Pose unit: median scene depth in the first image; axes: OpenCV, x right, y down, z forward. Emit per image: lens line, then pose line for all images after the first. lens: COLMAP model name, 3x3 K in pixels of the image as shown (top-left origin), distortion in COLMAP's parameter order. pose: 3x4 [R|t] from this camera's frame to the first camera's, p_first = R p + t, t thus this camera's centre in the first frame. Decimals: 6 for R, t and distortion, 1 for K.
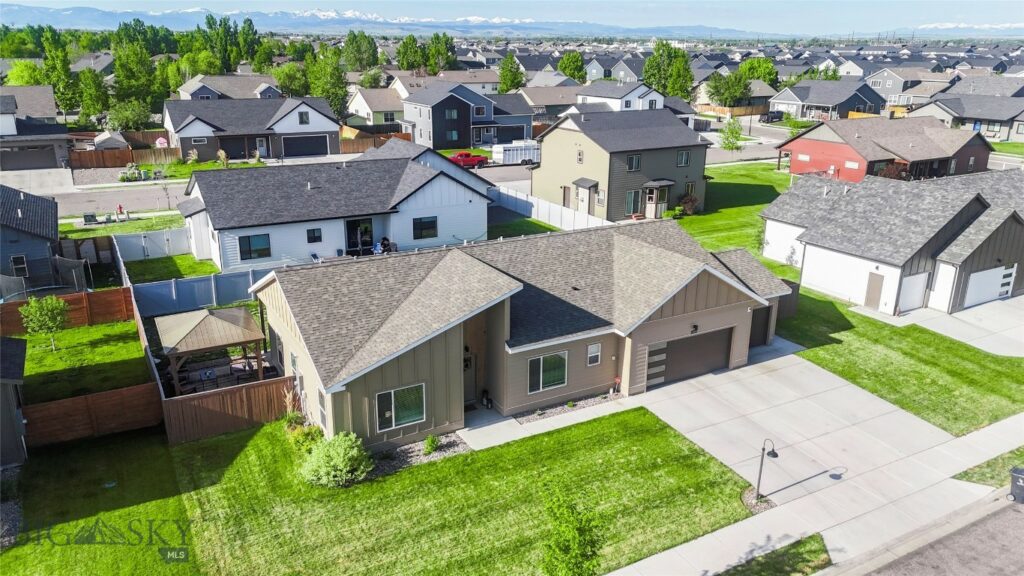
lens RADIAL K [[744.1, 0, 512.0], [0, 744.1, 288.0], [0, 0, 1]] dist [0.086530, -0.084298]
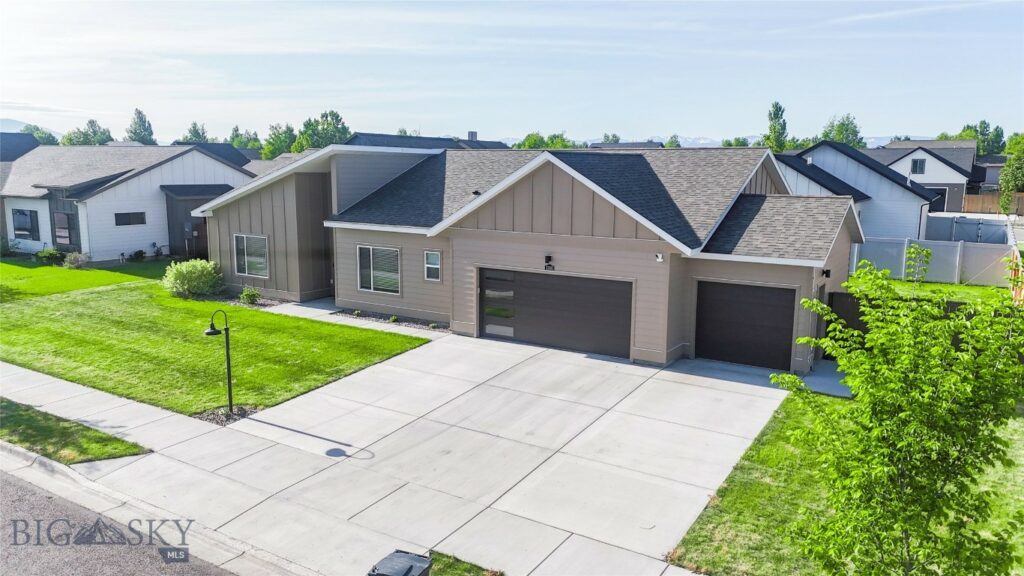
lens RADIAL K [[744.1, 0, 512.0], [0, 744.1, 288.0], [0, 0, 1]] dist [0.086530, -0.084298]
pose [[0.471216, 0.137330, -0.871261, 0.793204], [-0.275470, 0.961306, 0.002537, 0.084104], [0.837897, 0.238811, 0.490813, 0.677464]]
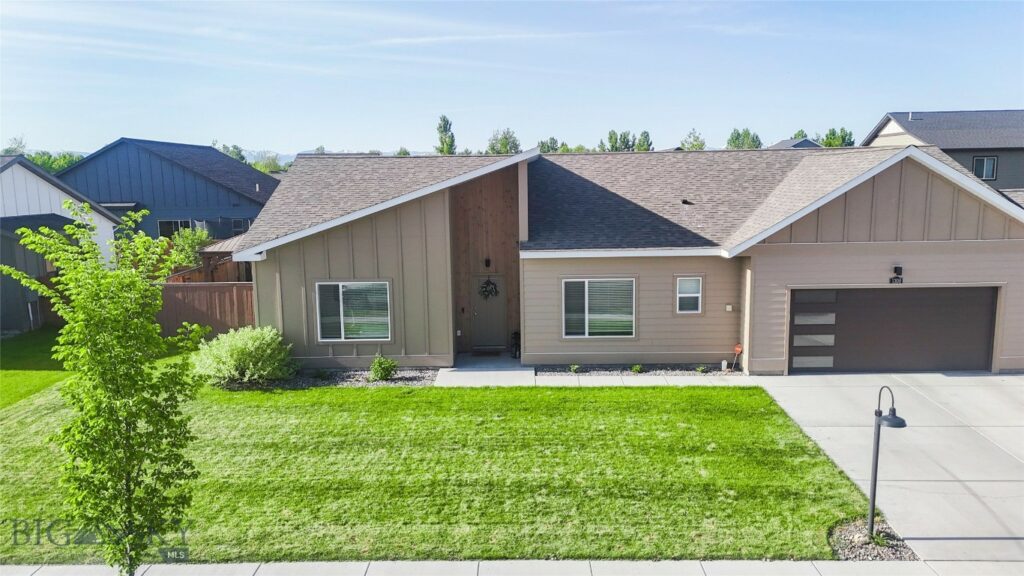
lens RADIAL K [[744.1, 0, 512.0], [0, 744.1, 288.0], [0, 0, 1]] dist [0.086530, -0.084298]
pose [[0.862229, 0.051226, -0.503921, 0.285356], [-0.132812, 0.982929, -0.127326, 0.175658], [0.488796, 0.176711, 0.854313, 0.391215]]
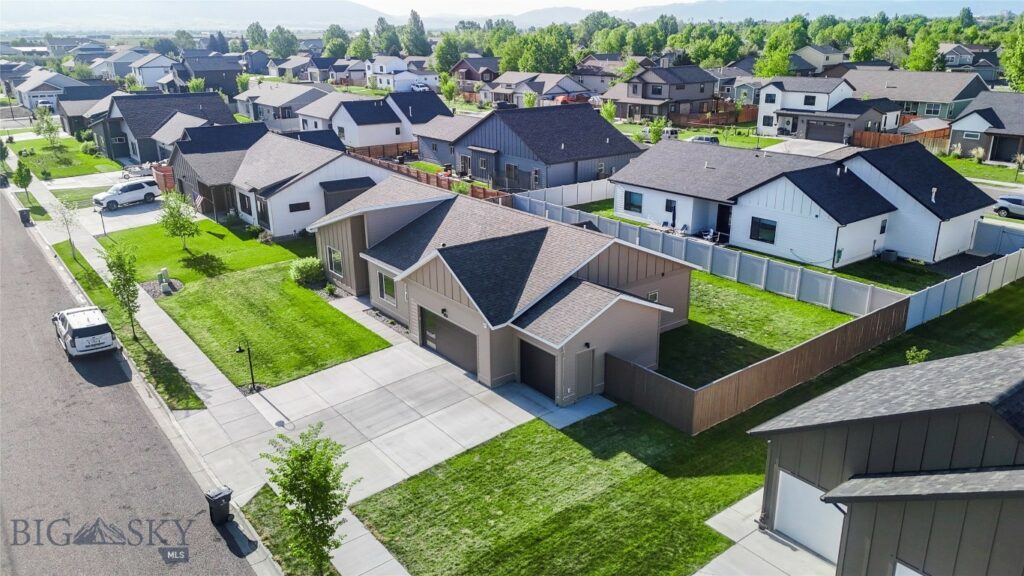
lens RADIAL K [[744.1, 0, 512.0], [0, 744.1, 288.0], [0, 0, 1]] dist [0.086530, -0.084298]
pose [[0.130162, 0.309671, -0.941893, 1.229262], [-0.294470, 0.919184, 0.261512, -0.276252], [0.946755, 0.243320, 0.210832, 0.875665]]
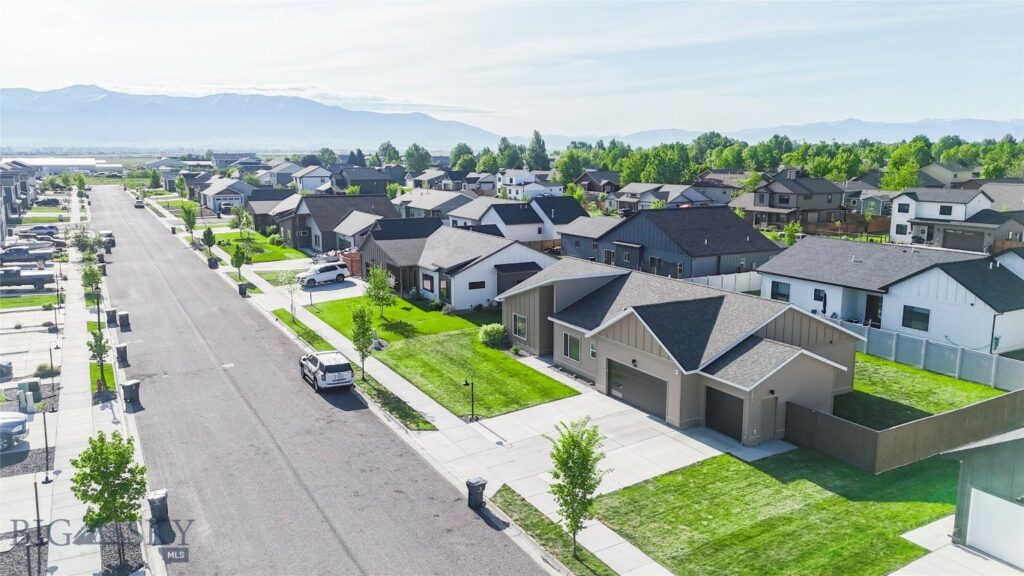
lens RADIAL K [[744.1, 0, 512.0], [0, 744.1, 288.0], [0, 0, 1]] dist [0.086530, -0.084298]
pose [[-0.007139, 0.169088, -0.985575, 1.419527], [-0.306510, 0.937788, 0.163110, -0.194617], [0.951841, 0.303253, 0.045132, 0.733253]]
